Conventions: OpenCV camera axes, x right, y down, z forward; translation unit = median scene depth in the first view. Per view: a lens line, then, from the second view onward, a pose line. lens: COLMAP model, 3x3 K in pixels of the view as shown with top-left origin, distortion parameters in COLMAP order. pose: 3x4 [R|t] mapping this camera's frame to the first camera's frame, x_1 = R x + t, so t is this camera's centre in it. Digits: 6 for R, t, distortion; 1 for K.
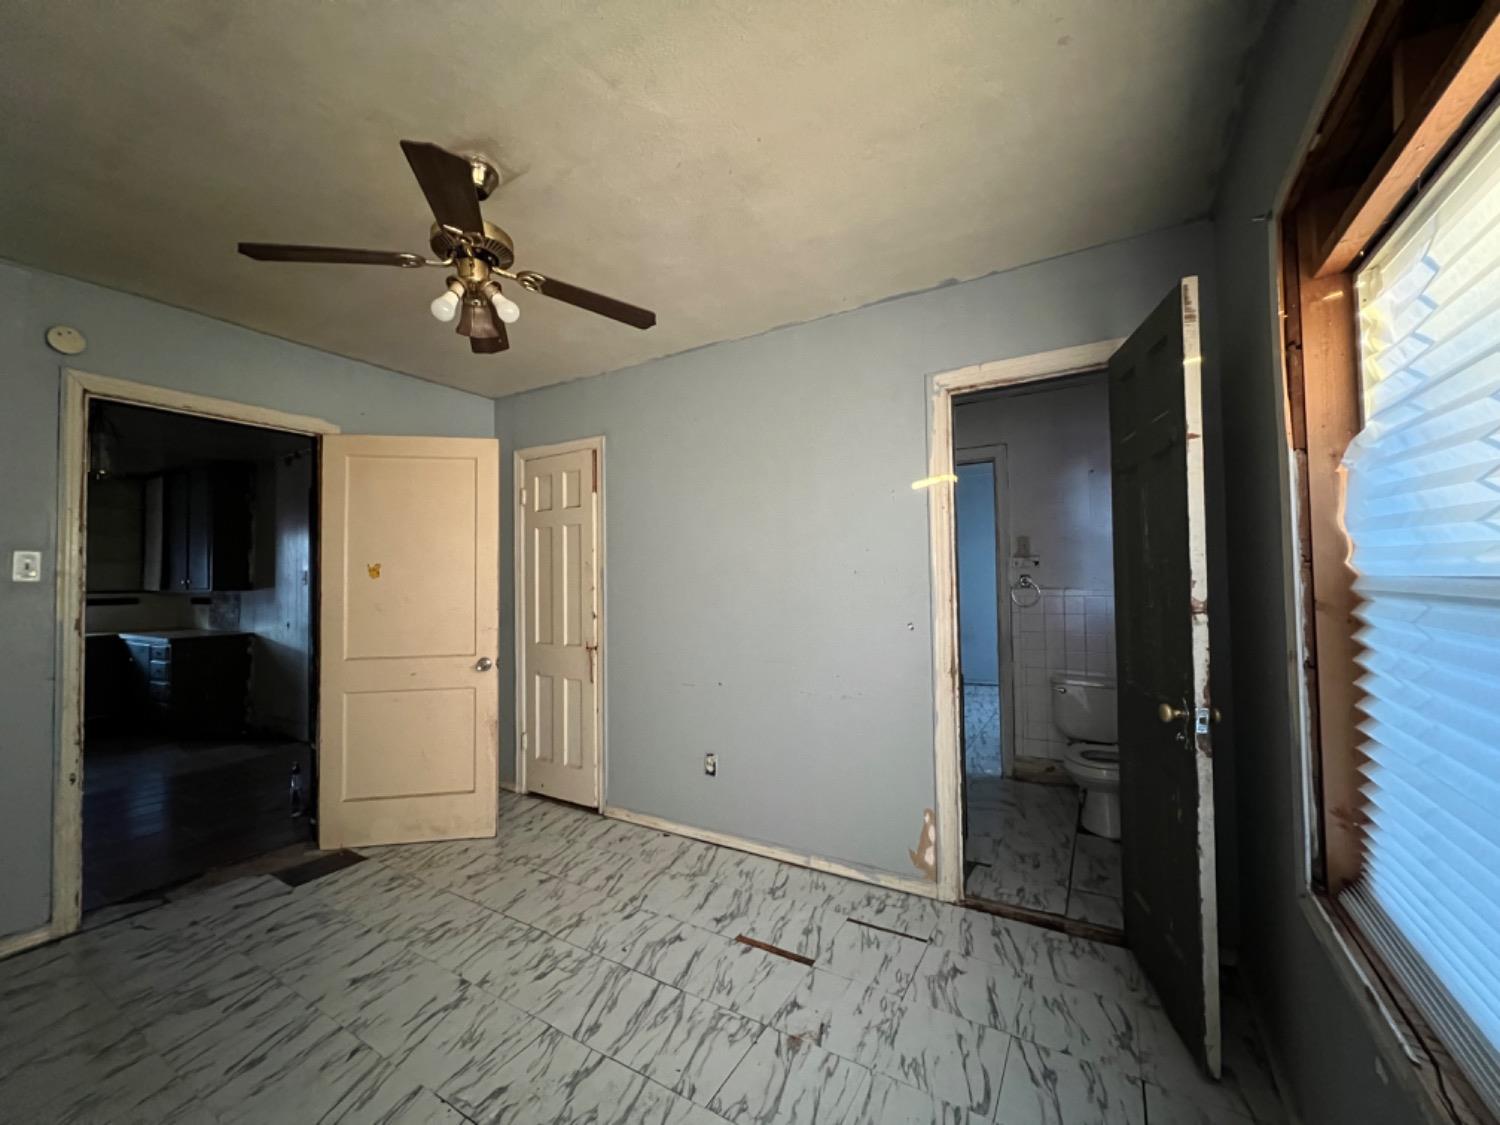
lens RADIAL K [[599.1, 0, 750.4], [0, 599.1, 562.3], [0, 0, 1]] dist [-0.002148, 0.000610]
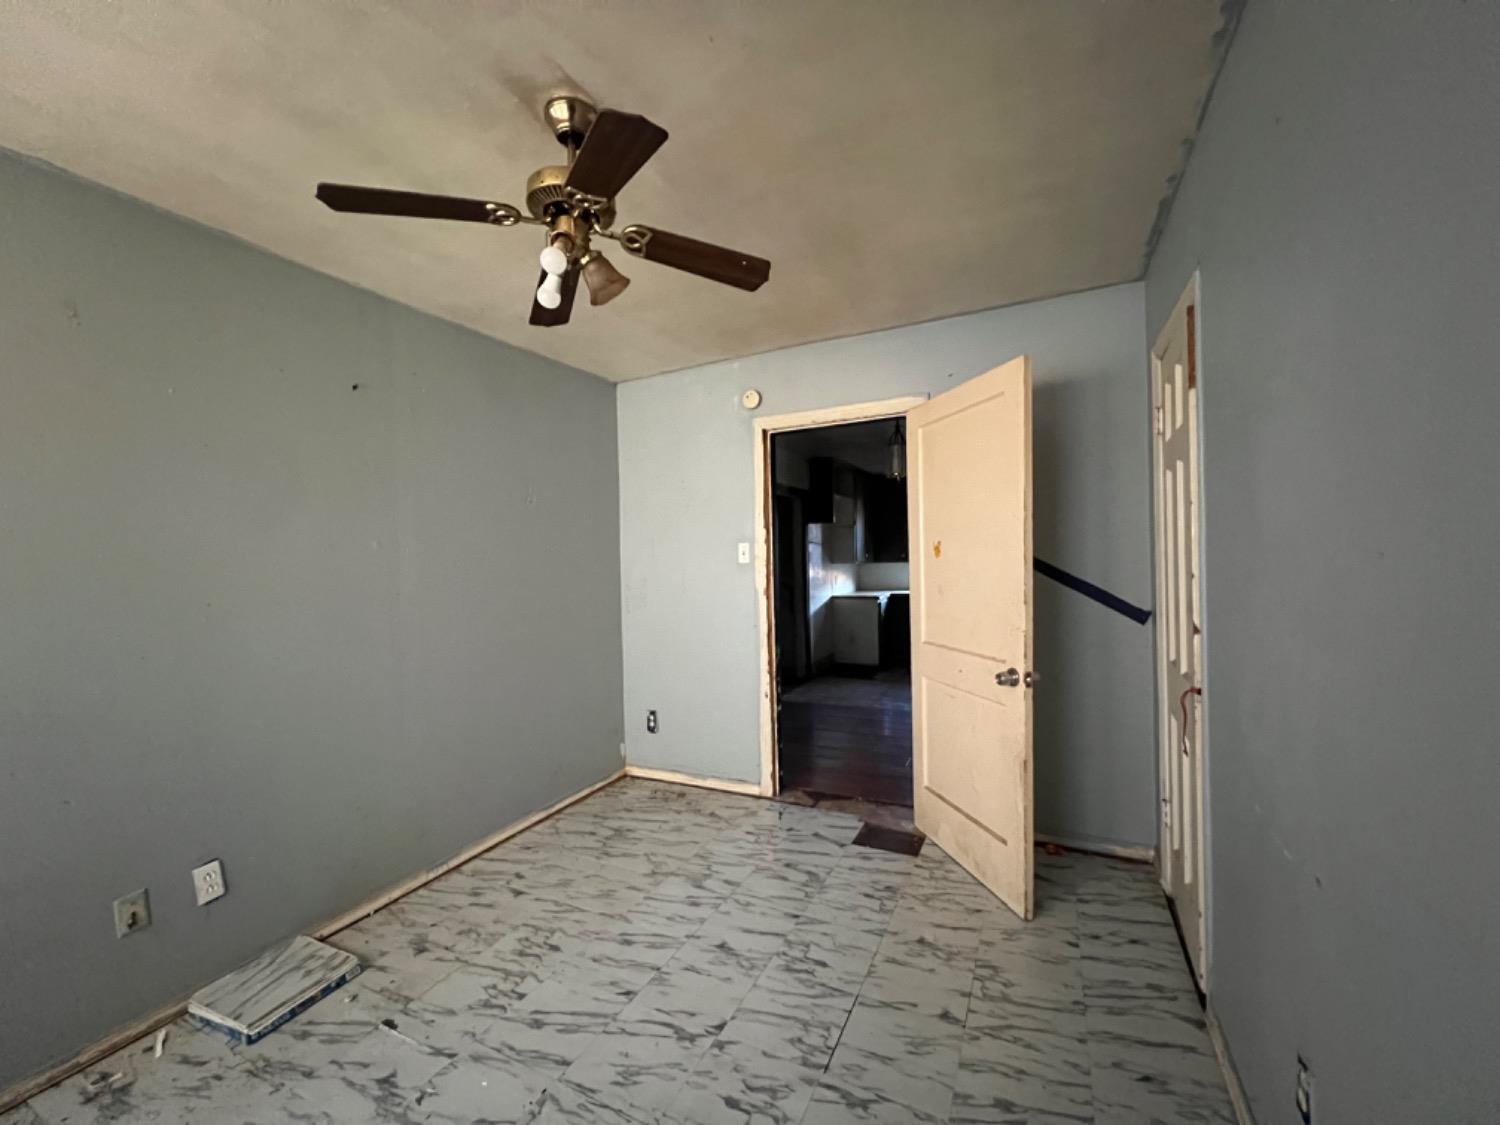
lens RADIAL K [[597.6, 0, 754.6], [0, 597.6, 563.5], [0, 0, 1]] dist [0.000693, 0.000826]
pose [[0.076366, 0.019777, -0.996884, 0.331234], [0.055573, 0.998165, 0.024060, -0.001831], [0.995530, -0.057237, 0.075127, 0.859389]]
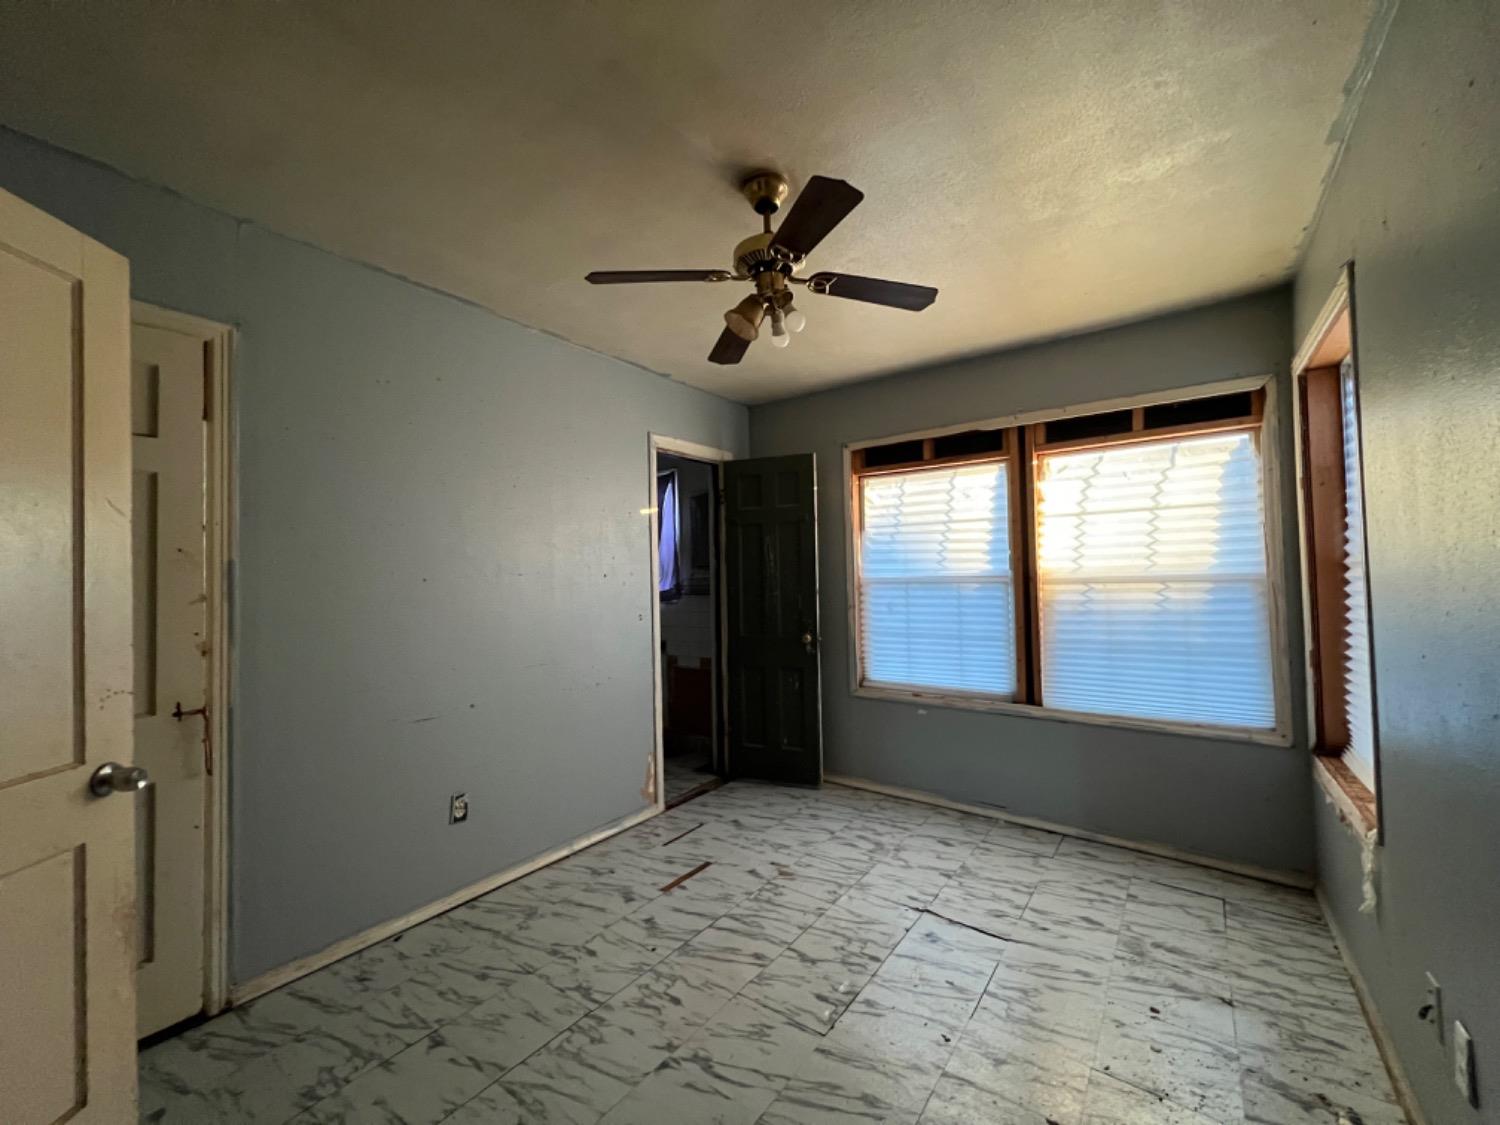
lens RADIAL K [[597.6, 0, 752.2], [0, 597.6, 563.7], [0, 0, 1]] dist [0.000693, 0.000826]
pose [[0.101042, 0.040041, 0.994076, -1.097136], [-0.011405, 0.999171, -0.039087, 0.039886], [-0.994817, -0.007389, 0.101415, 0.673213]]
